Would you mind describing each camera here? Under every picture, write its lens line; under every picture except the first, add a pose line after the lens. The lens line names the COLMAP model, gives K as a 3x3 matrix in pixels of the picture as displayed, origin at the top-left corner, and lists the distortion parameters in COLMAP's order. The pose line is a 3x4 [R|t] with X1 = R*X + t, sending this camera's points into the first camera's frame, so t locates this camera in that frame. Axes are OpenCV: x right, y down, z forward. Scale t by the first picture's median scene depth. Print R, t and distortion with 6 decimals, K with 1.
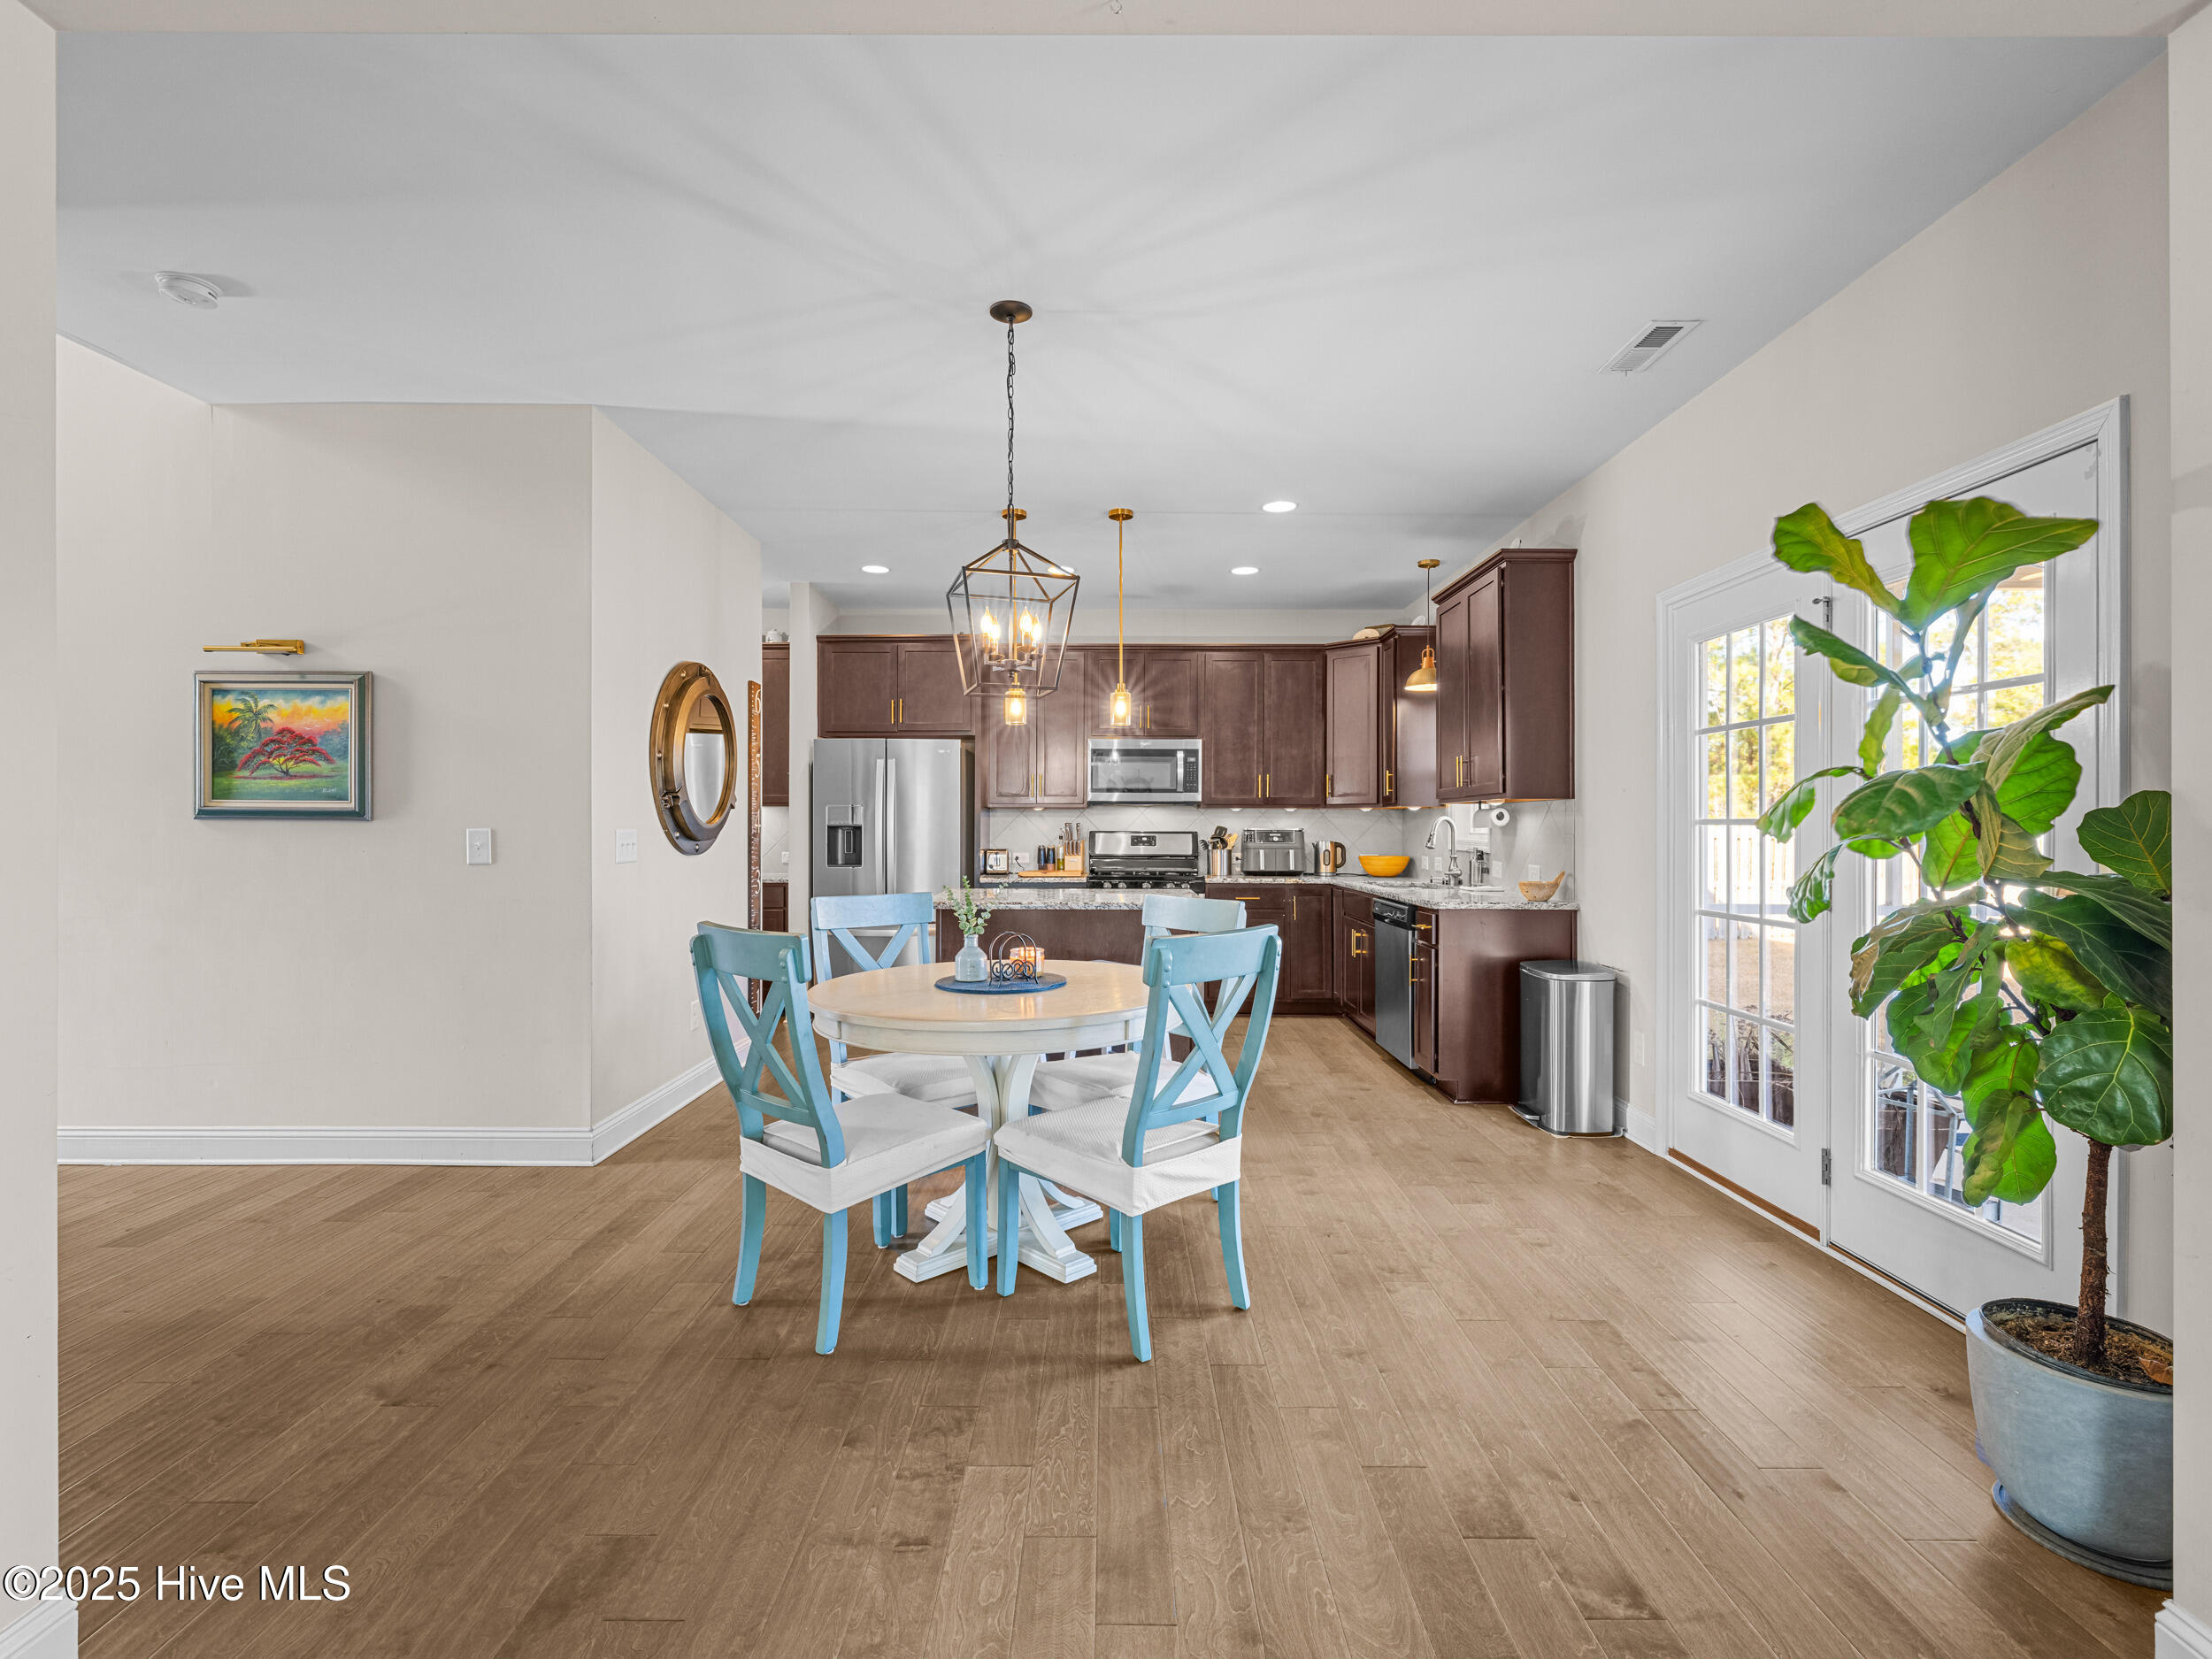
lens RADIAL K [[1042.8, 0, 1105.8], [0, 1042.8, 824.1], [0, 0, 1]] dist [0.000973, -0.000223]
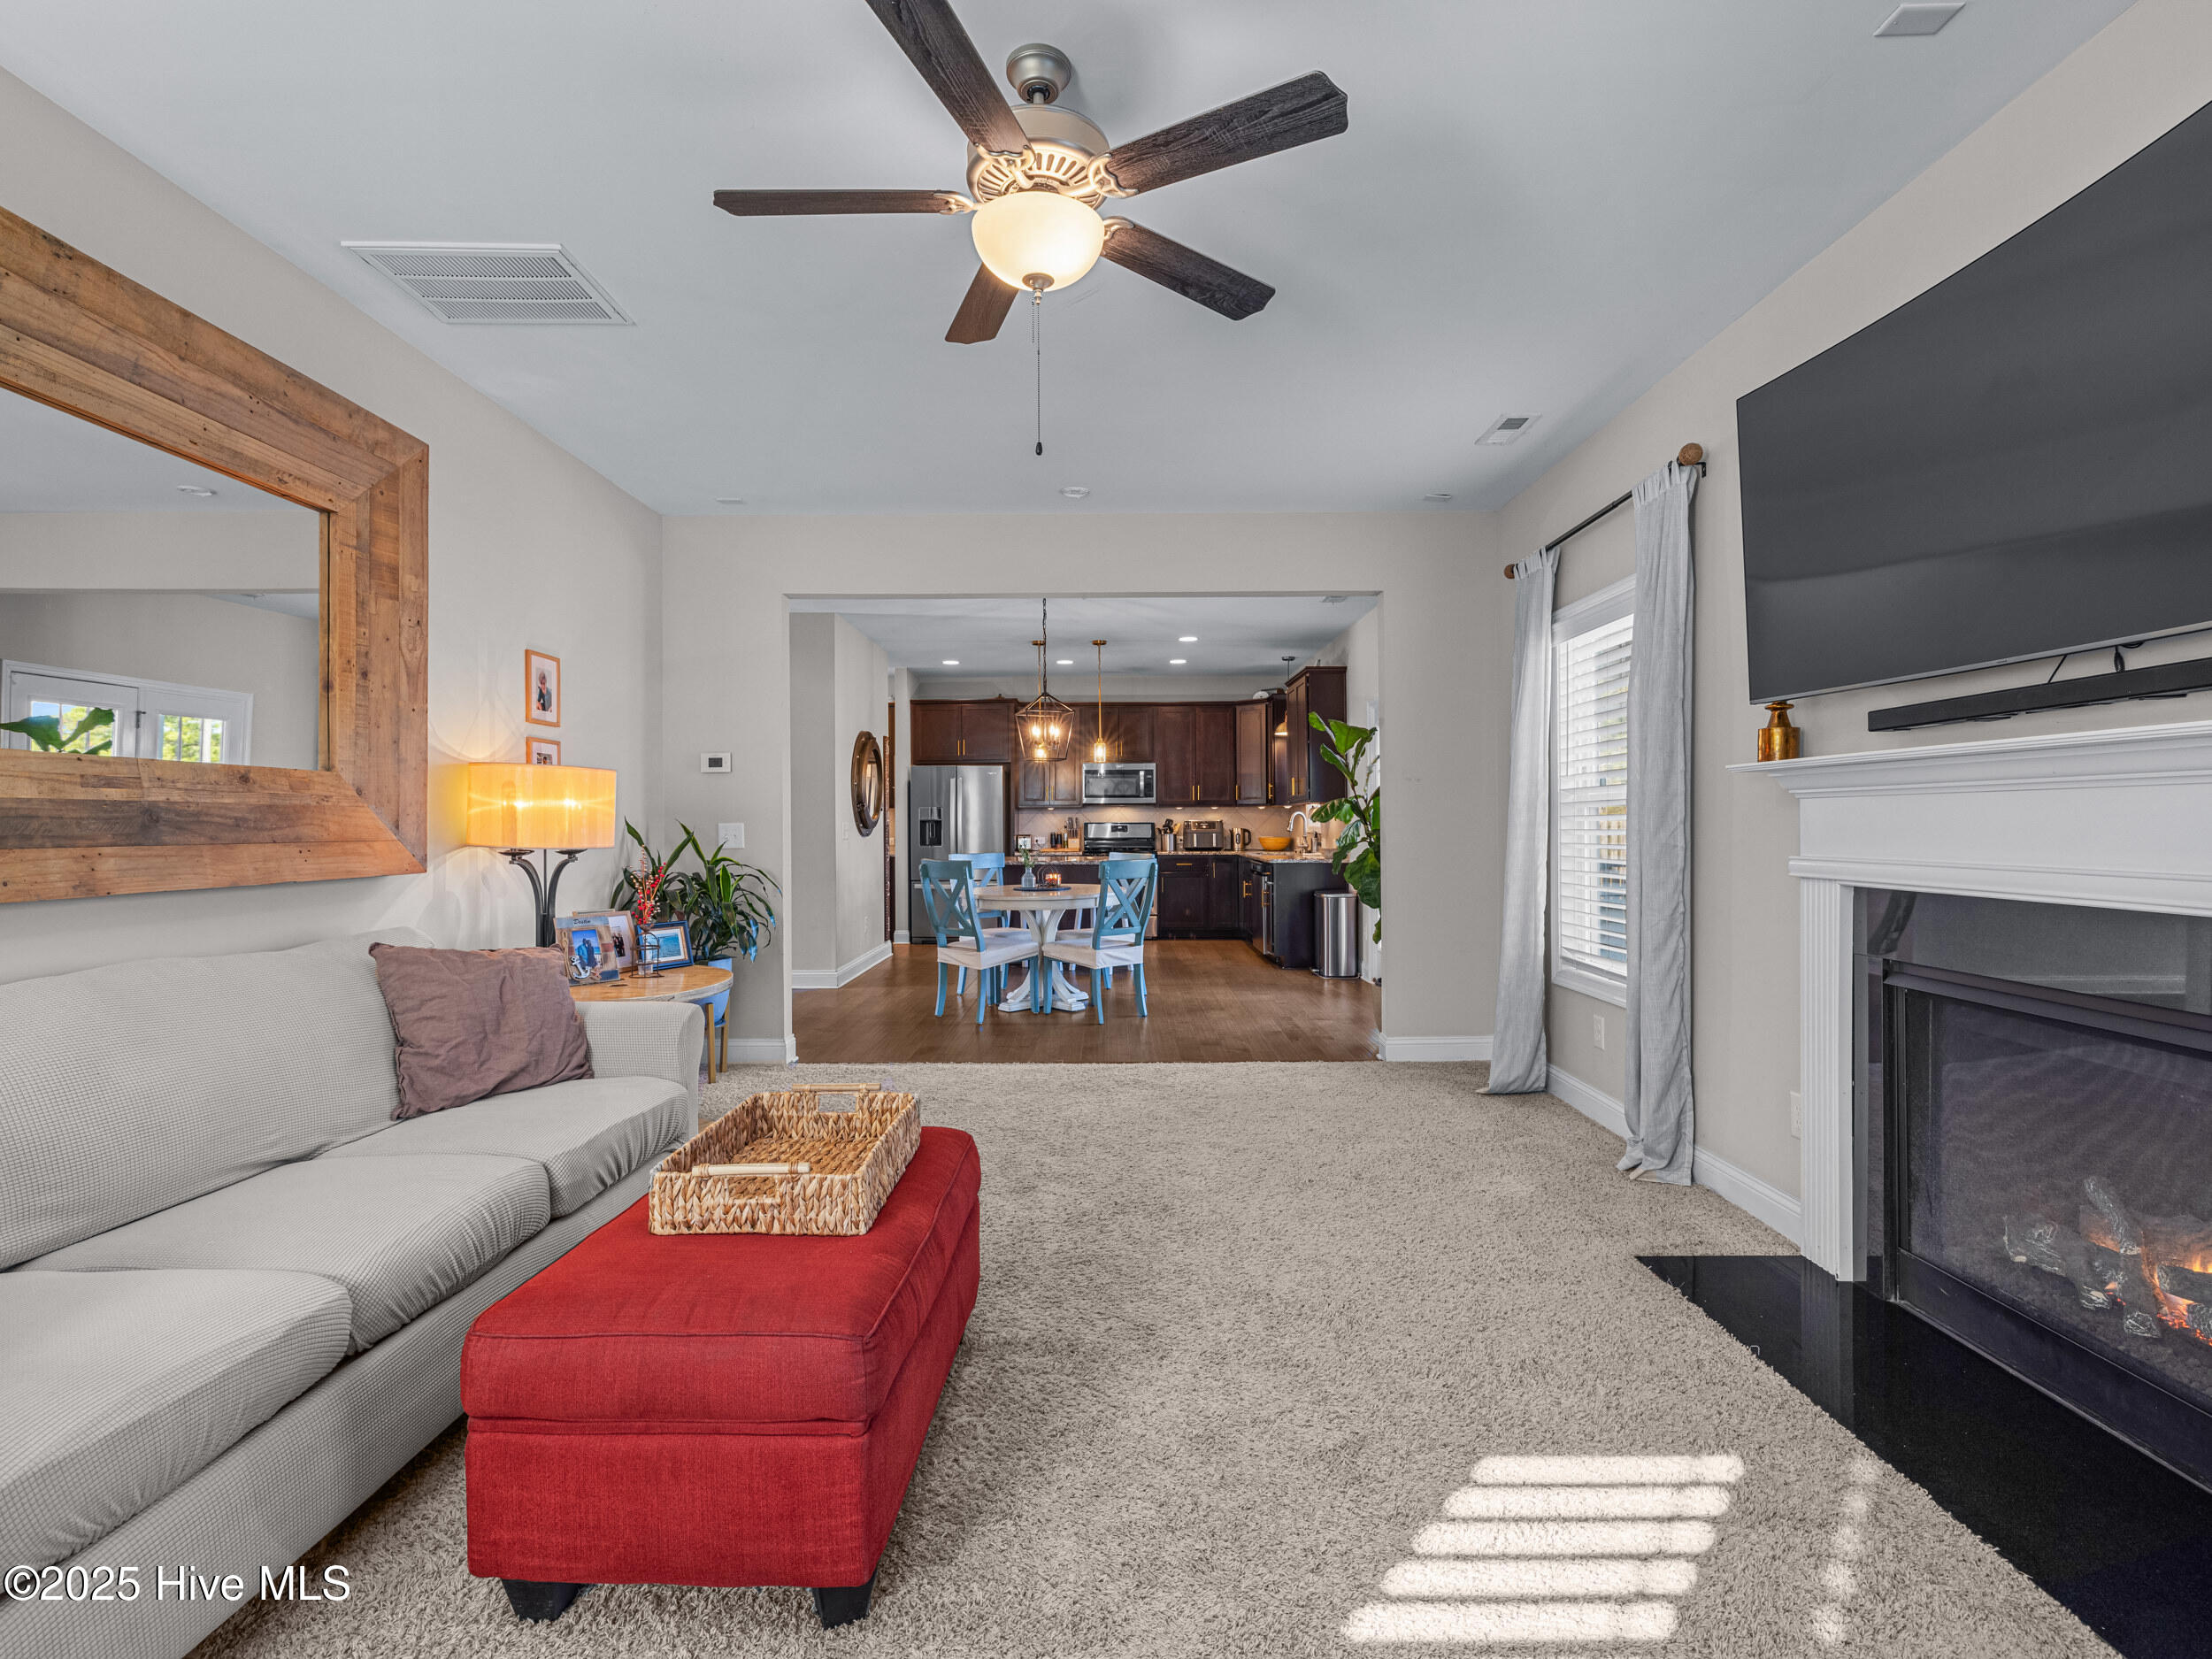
lens RADIAL K [[1042.8, 0, 1107.6], [0, 1042.8, 826.0], [0, 0, 1]] dist [0.000973, -0.000223]
pose [[0.999973, -0.007051, 0.002165, 0.016798], [0.007035, 0.999949, 0.007300, 0.000368], [-0.002216, -0.007284, 0.999971, -0.580248]]
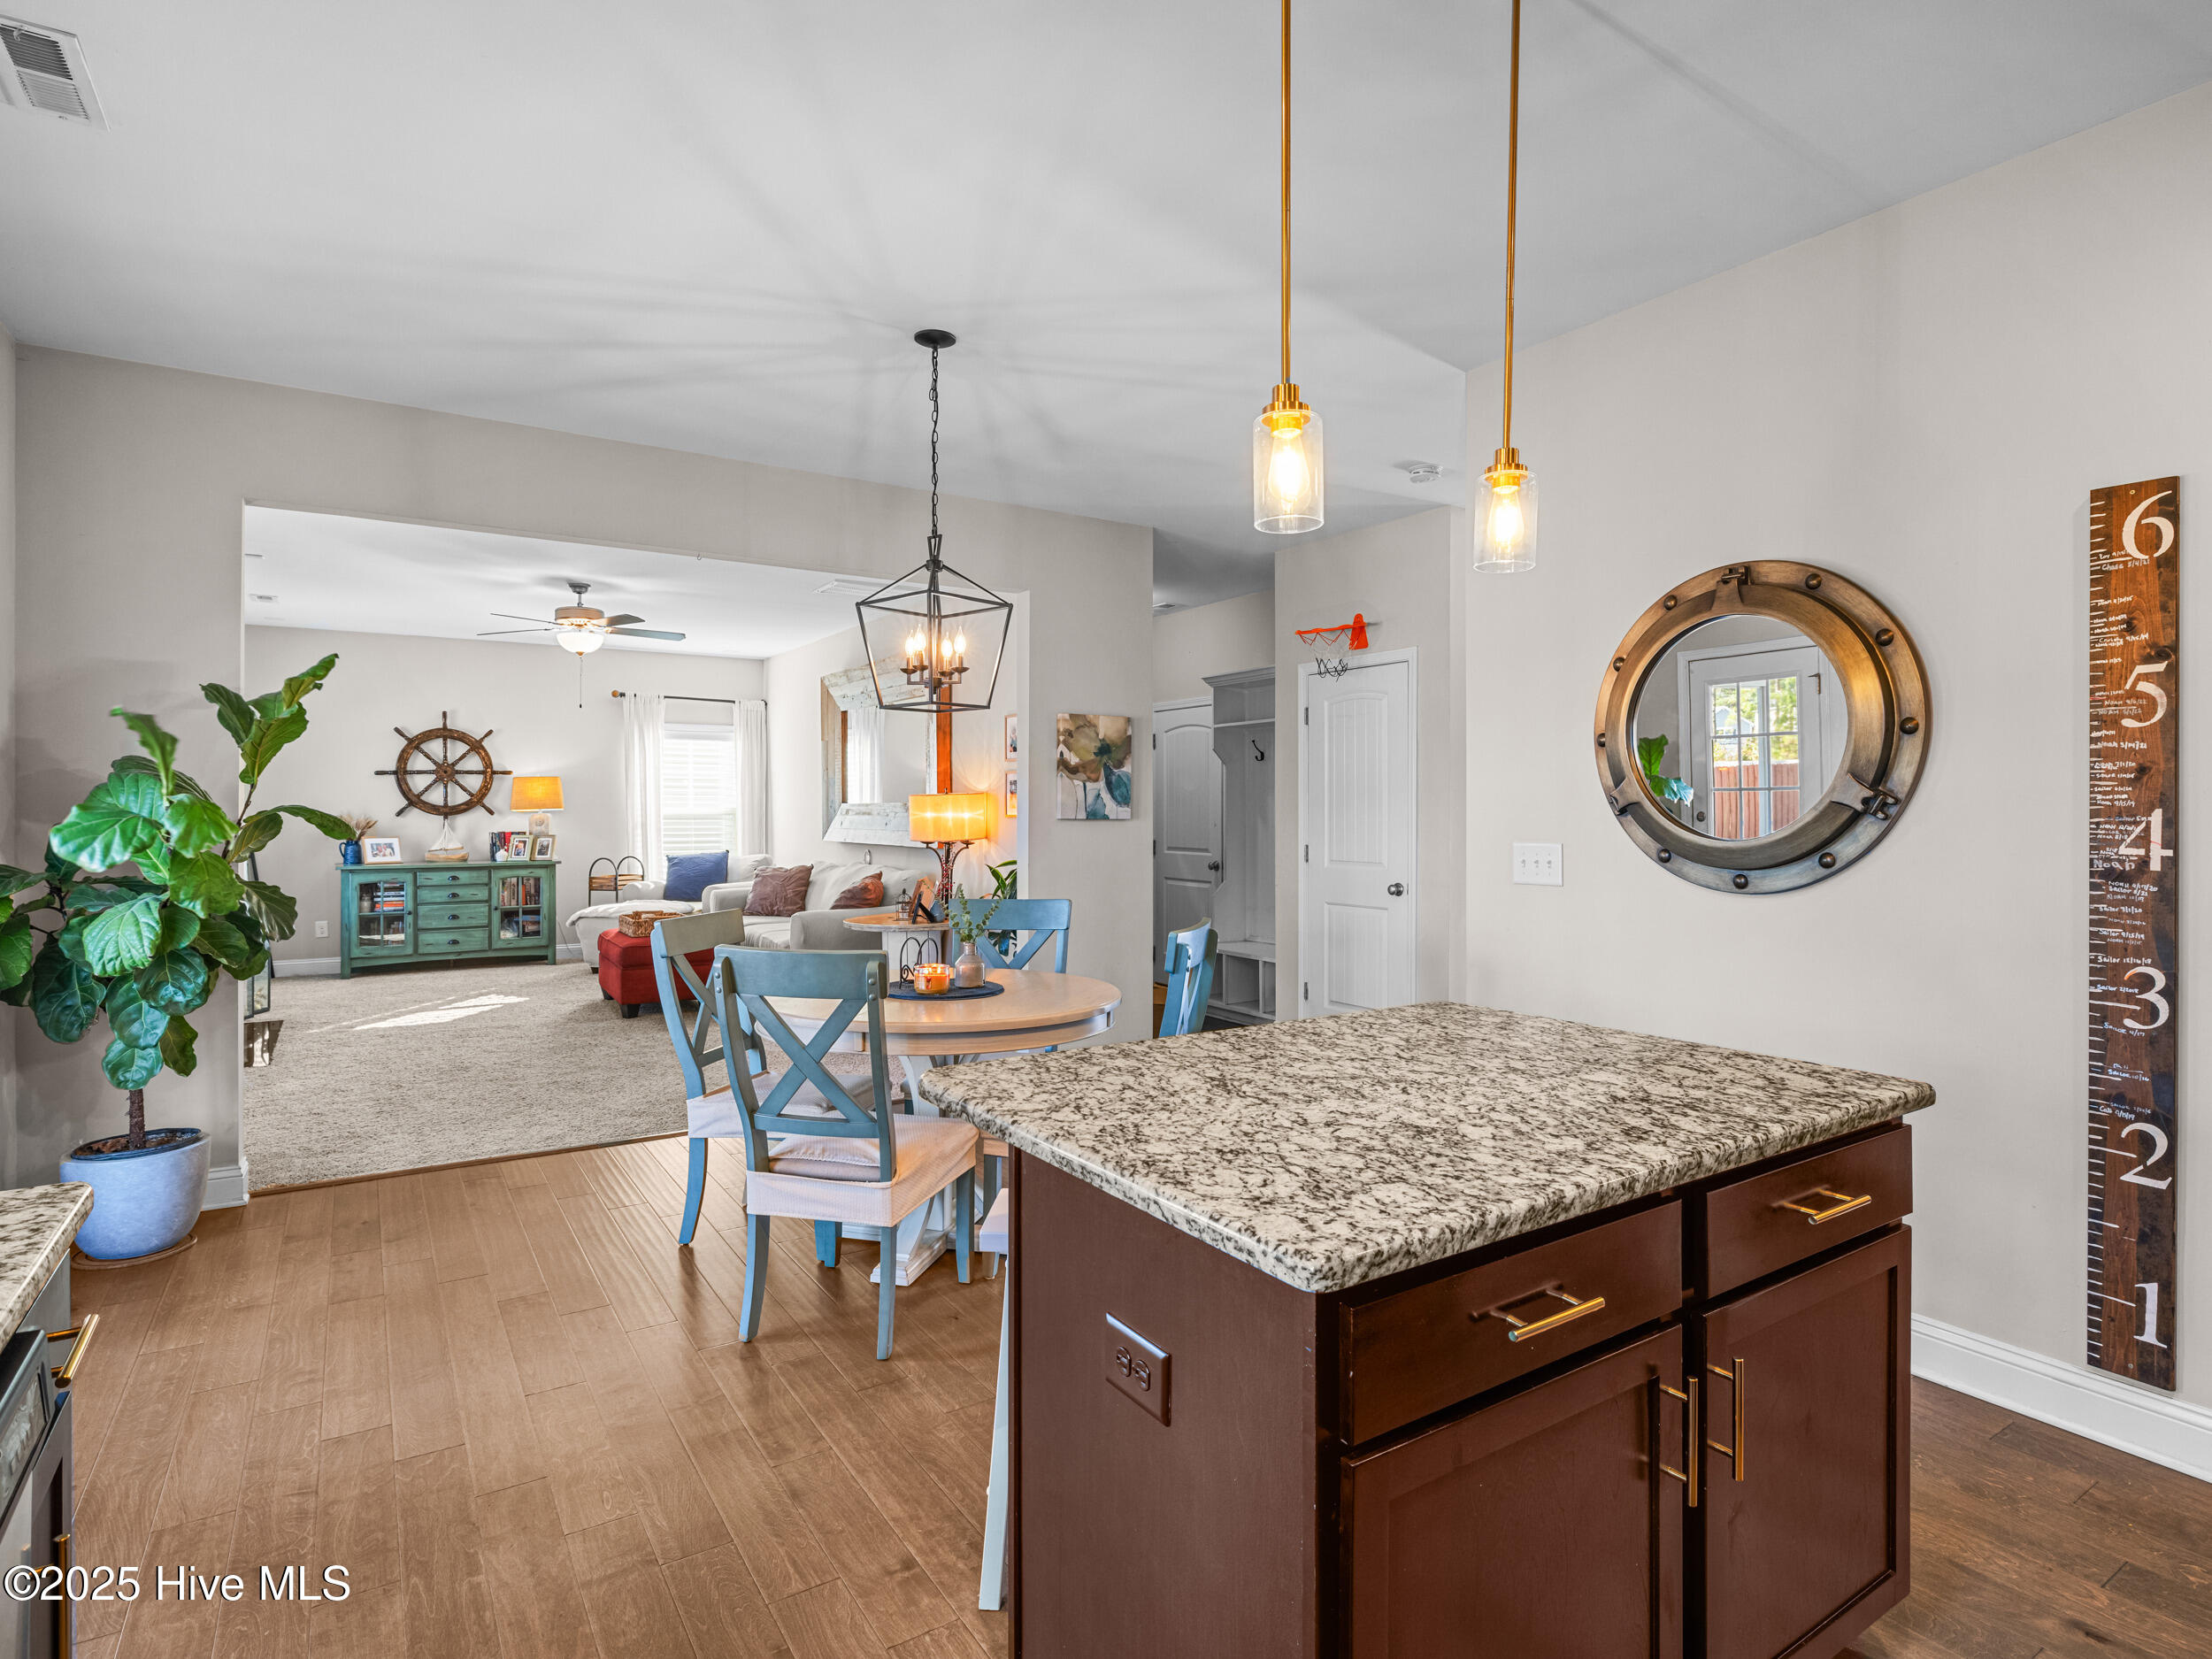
lens RADIAL K [[1169.6, 0, 1098.2], [0, 1169.6, 809.2], [0, 0, 1]] dist [-0.001867, -0.000470]
pose [[-0.843647, -0.002426, -0.536893, 0.180771], [-0.000615, 0.999994, -0.003552, -0.010499], [0.536898, -0.002666, -0.843643, 0.951425]]
